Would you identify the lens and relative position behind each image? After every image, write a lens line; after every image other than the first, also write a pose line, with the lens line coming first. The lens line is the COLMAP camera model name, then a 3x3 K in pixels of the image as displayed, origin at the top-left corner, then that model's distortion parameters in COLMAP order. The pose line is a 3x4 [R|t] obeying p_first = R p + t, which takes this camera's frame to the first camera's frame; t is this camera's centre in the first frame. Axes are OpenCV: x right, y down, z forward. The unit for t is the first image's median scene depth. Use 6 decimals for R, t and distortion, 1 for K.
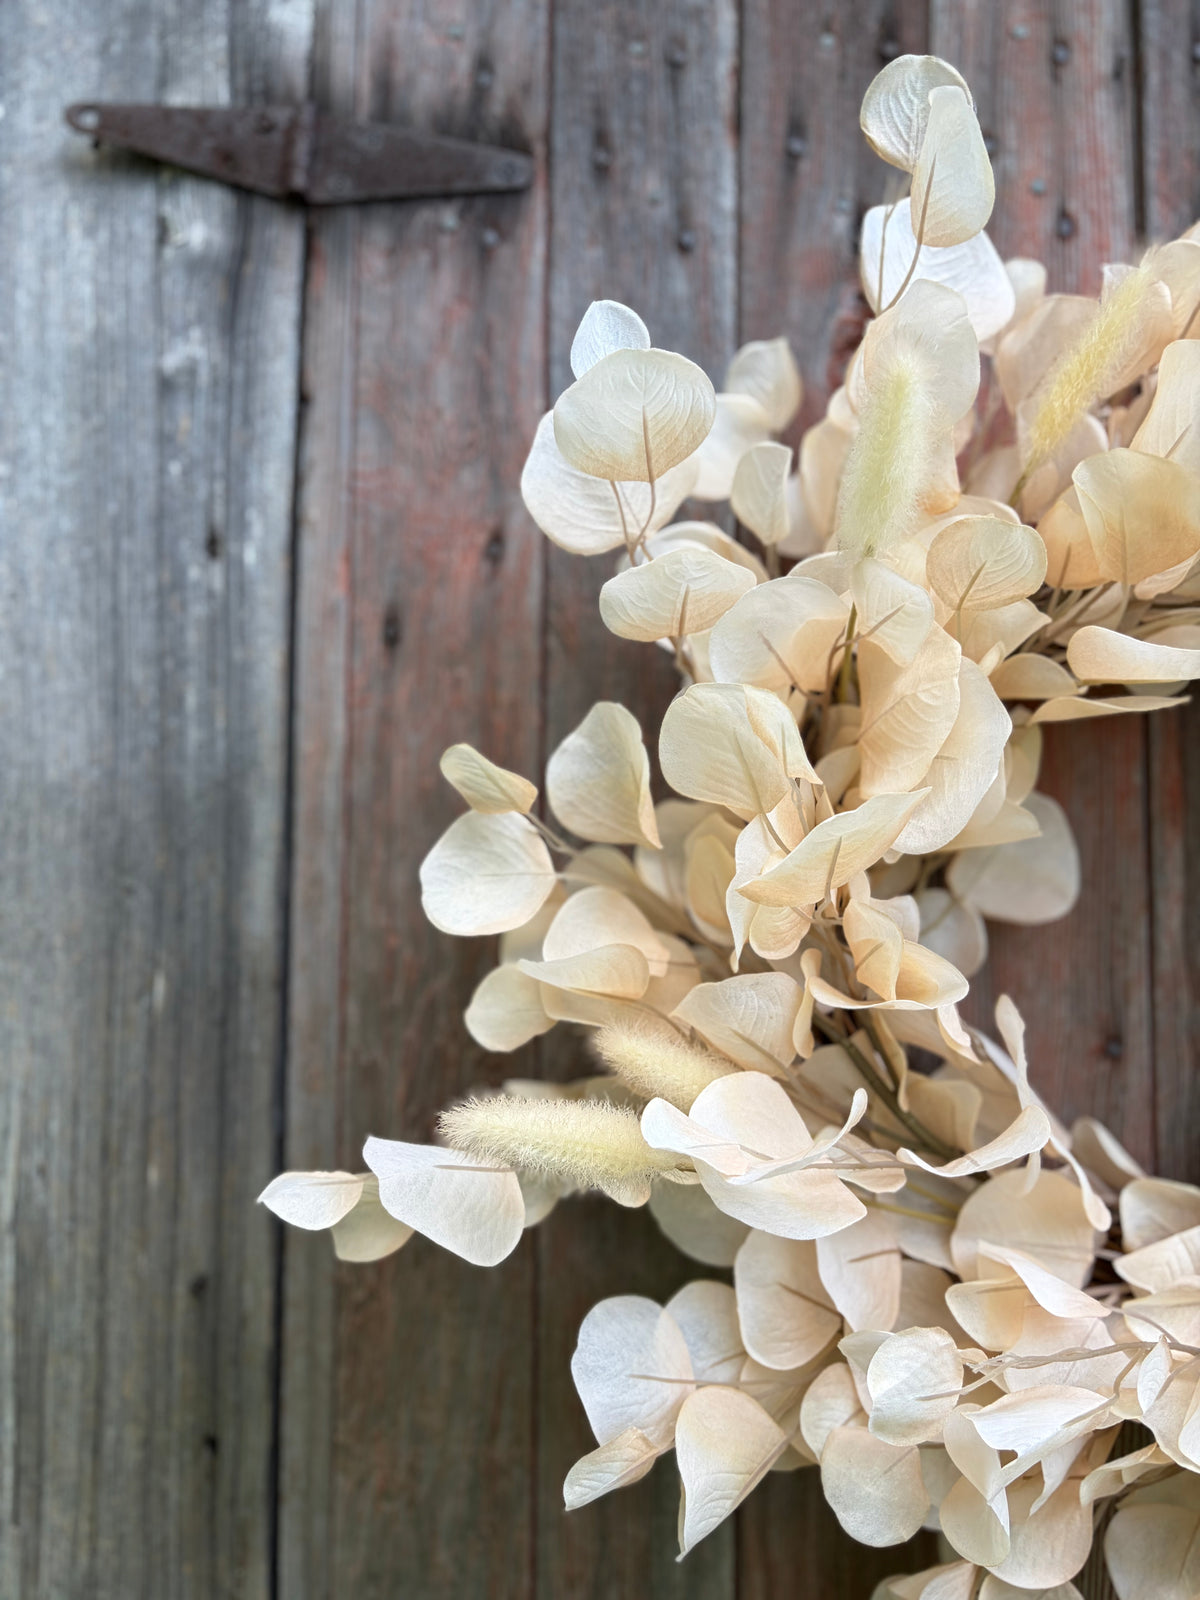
lens RADIAL K [[1218.7, 0, 600.6], [0, 1218.7, 807.0], [0, 0, 1]] dist [0.029221, -0.039017]
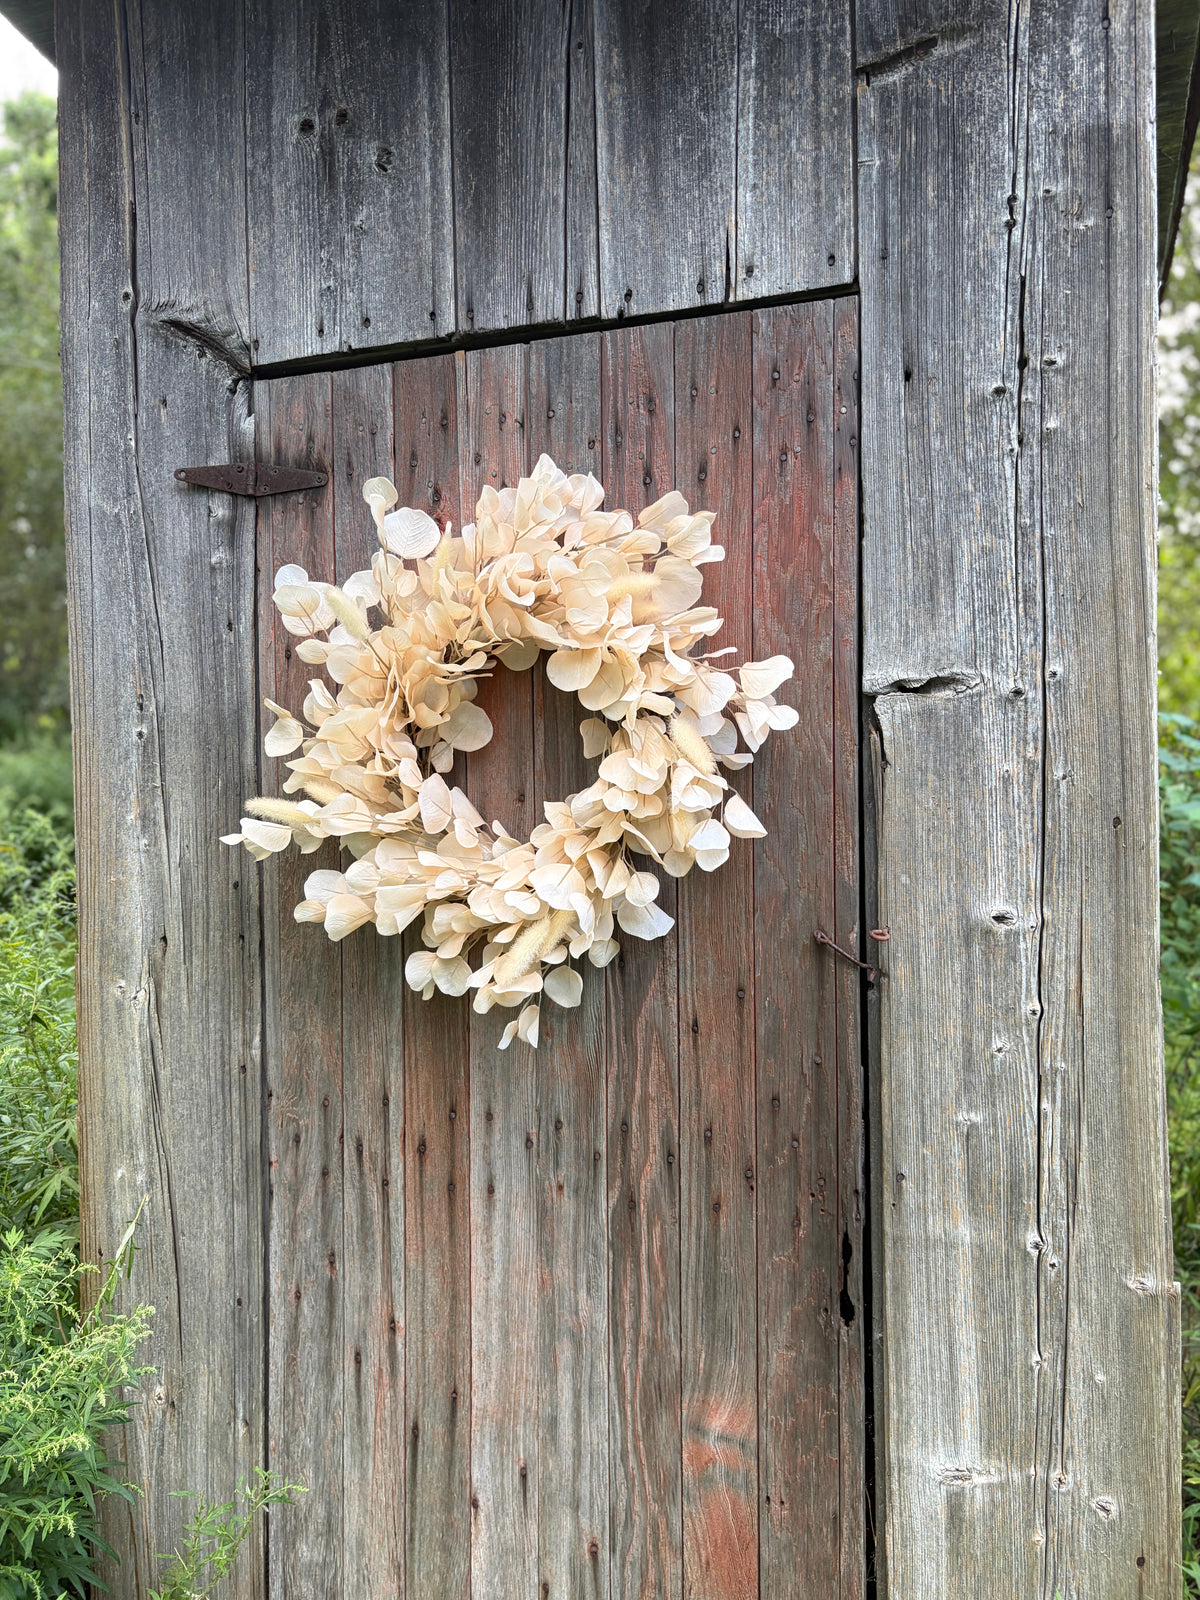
lens RADIAL K [[1259.1, 0, 599.4], [0, 1259.1, 803.8], [0, 0, 1]] dist [0.013014, 0.005824]
pose [[0.958281, -0.013168, -0.285525, 1.368622], [0.034999, 0.996827, 0.071492, 0.014956], [0.283678, -0.078502, 0.955701, -1.615895]]
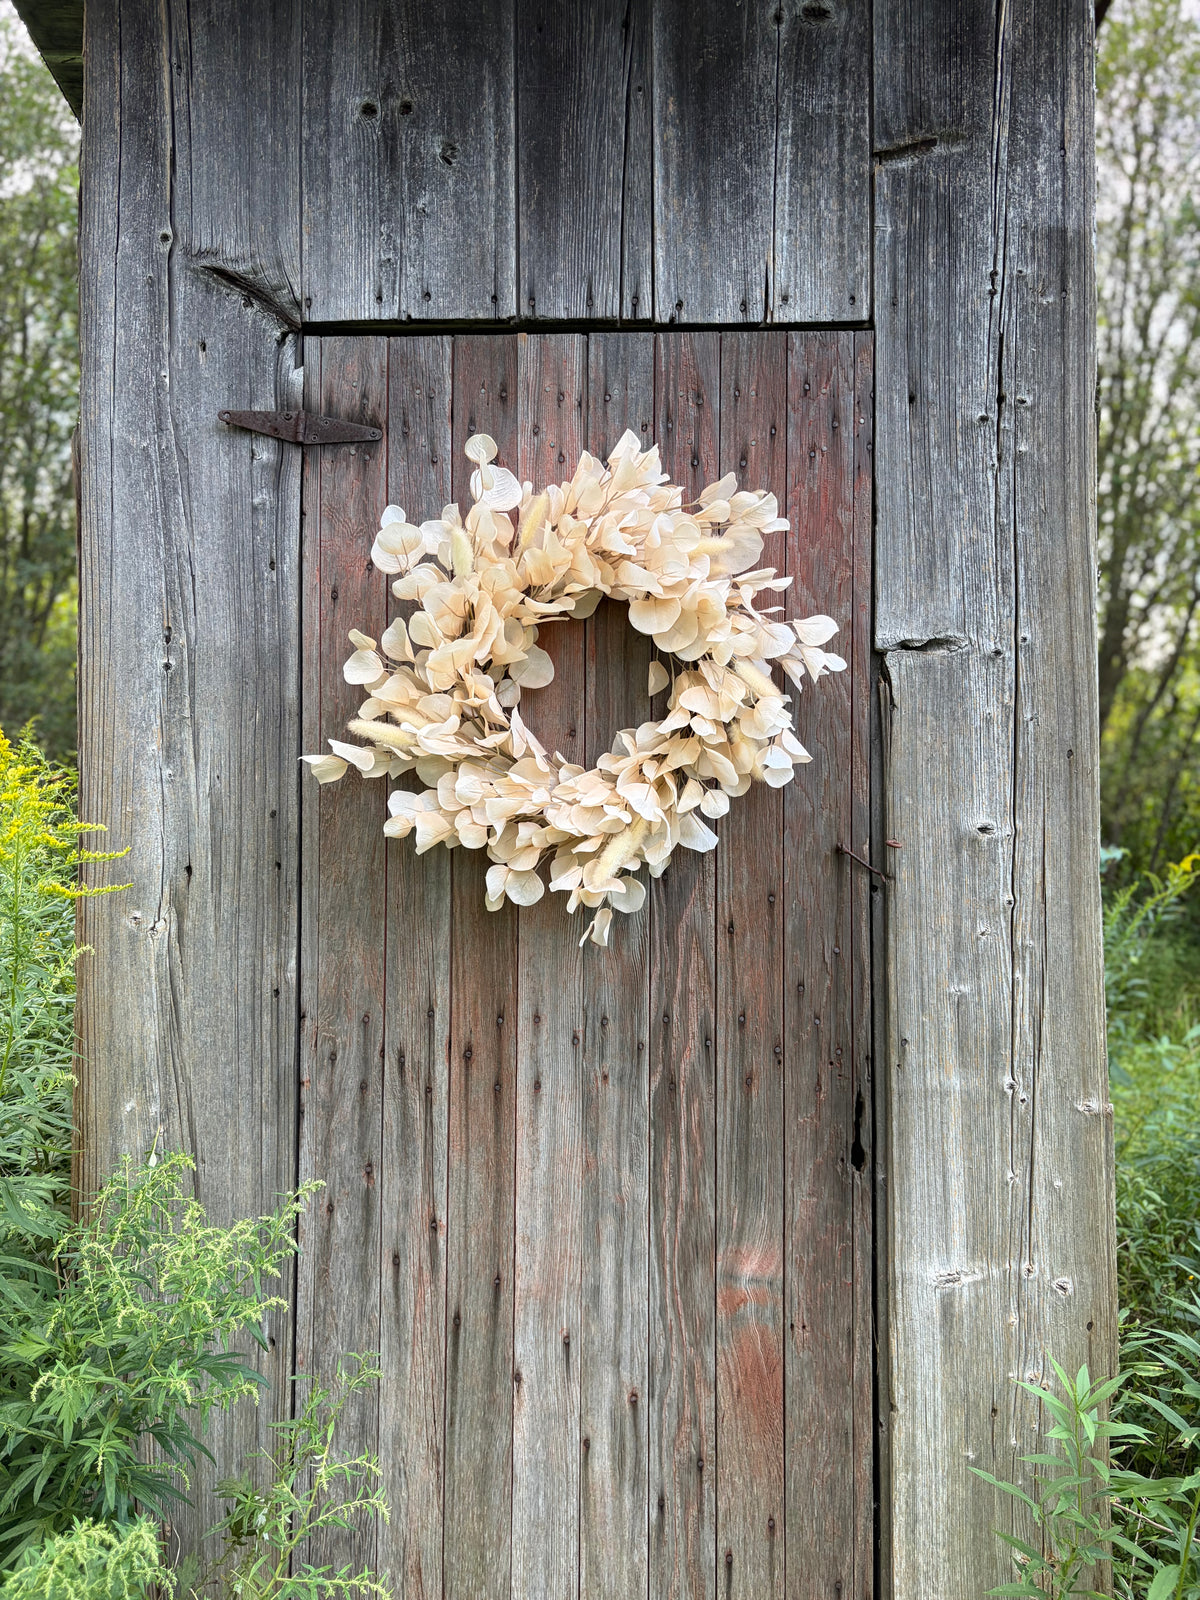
lens RADIAL K [[1259.1, 0, 599.4], [0, 1259.1, 803.8], [0, 0, 1]] dist [0.013014, 0.005824]
pose [[0.999475, -0.004211, 0.032118, 0.377984], [0.002840, 0.999088, 0.042605, 0.238106], [-0.032268, -0.042492, 0.998576, -2.137342]]
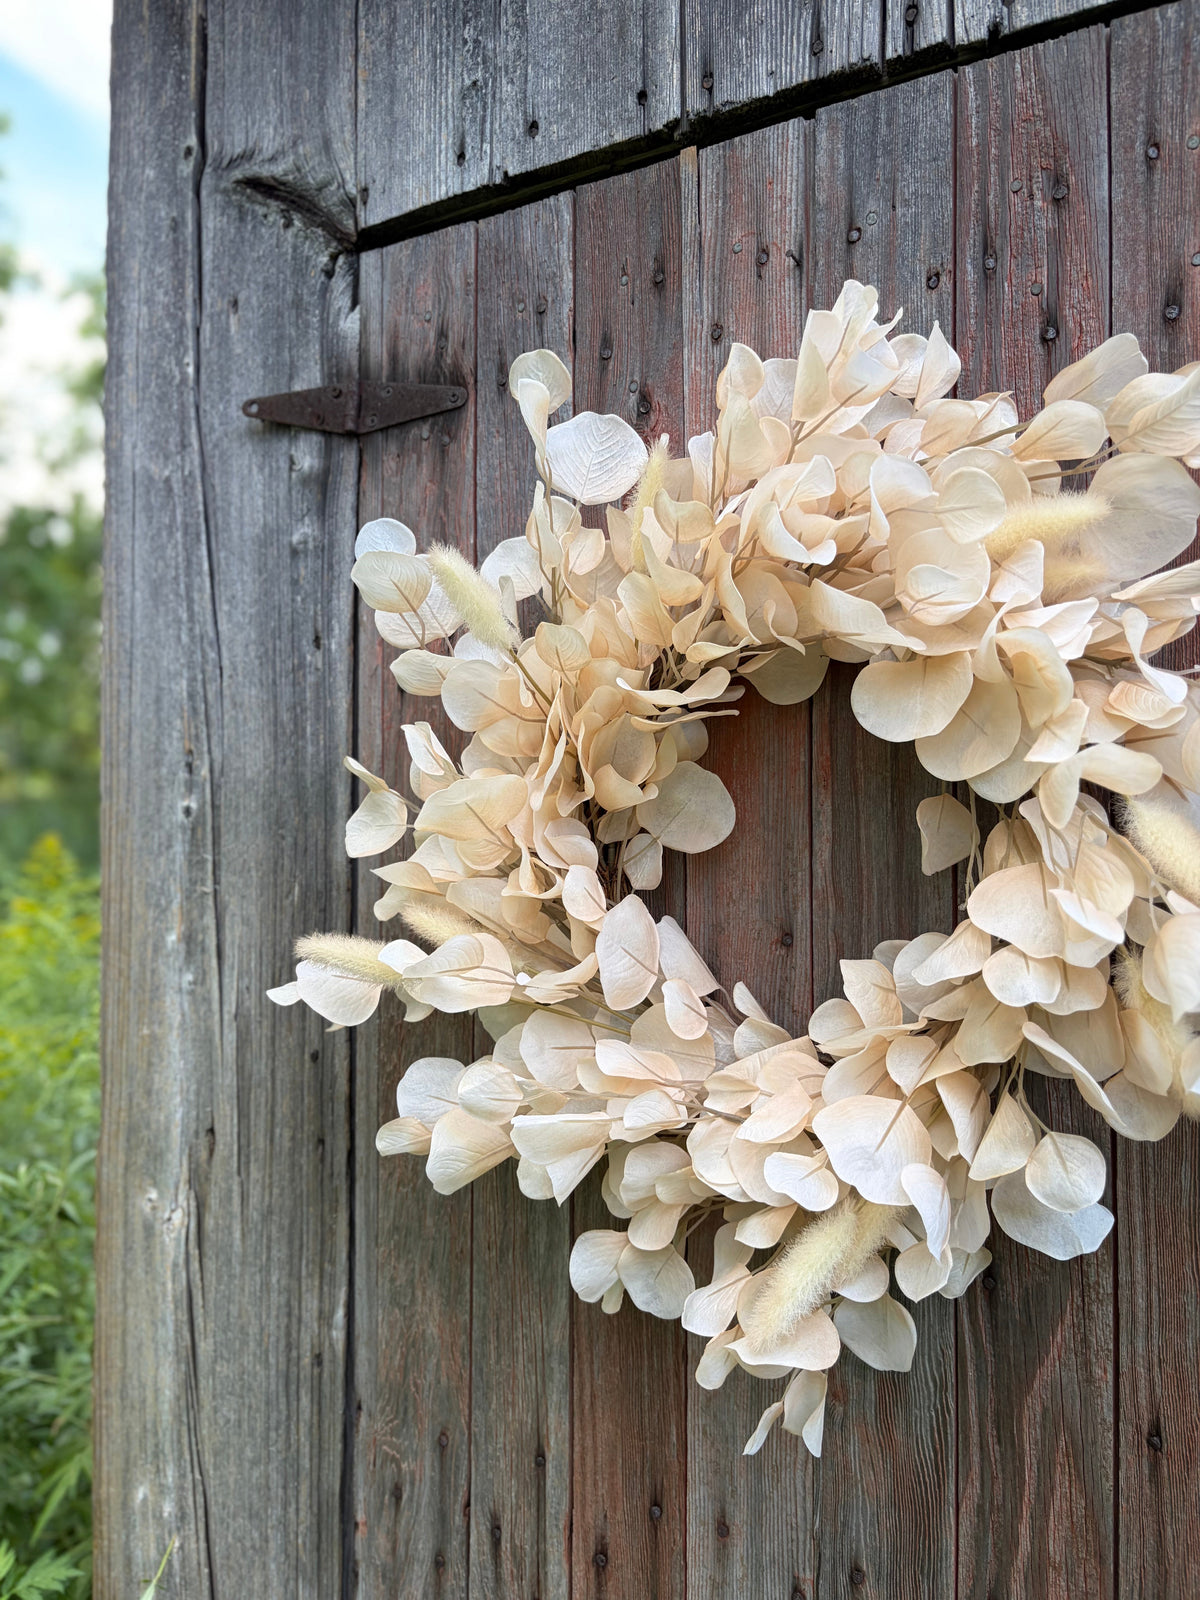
lens RADIAL K [[1208.4, 0, 603.4], [0, 1208.4, 800.3], [0, 0, 1]] dist [0.038562, -0.048555]
pose [[0.896671, -0.018443, -0.442313, 0.856981], [0.029727, 0.999385, 0.018591, -0.005665], [0.441698, -0.029819, 0.896668, -0.405779]]
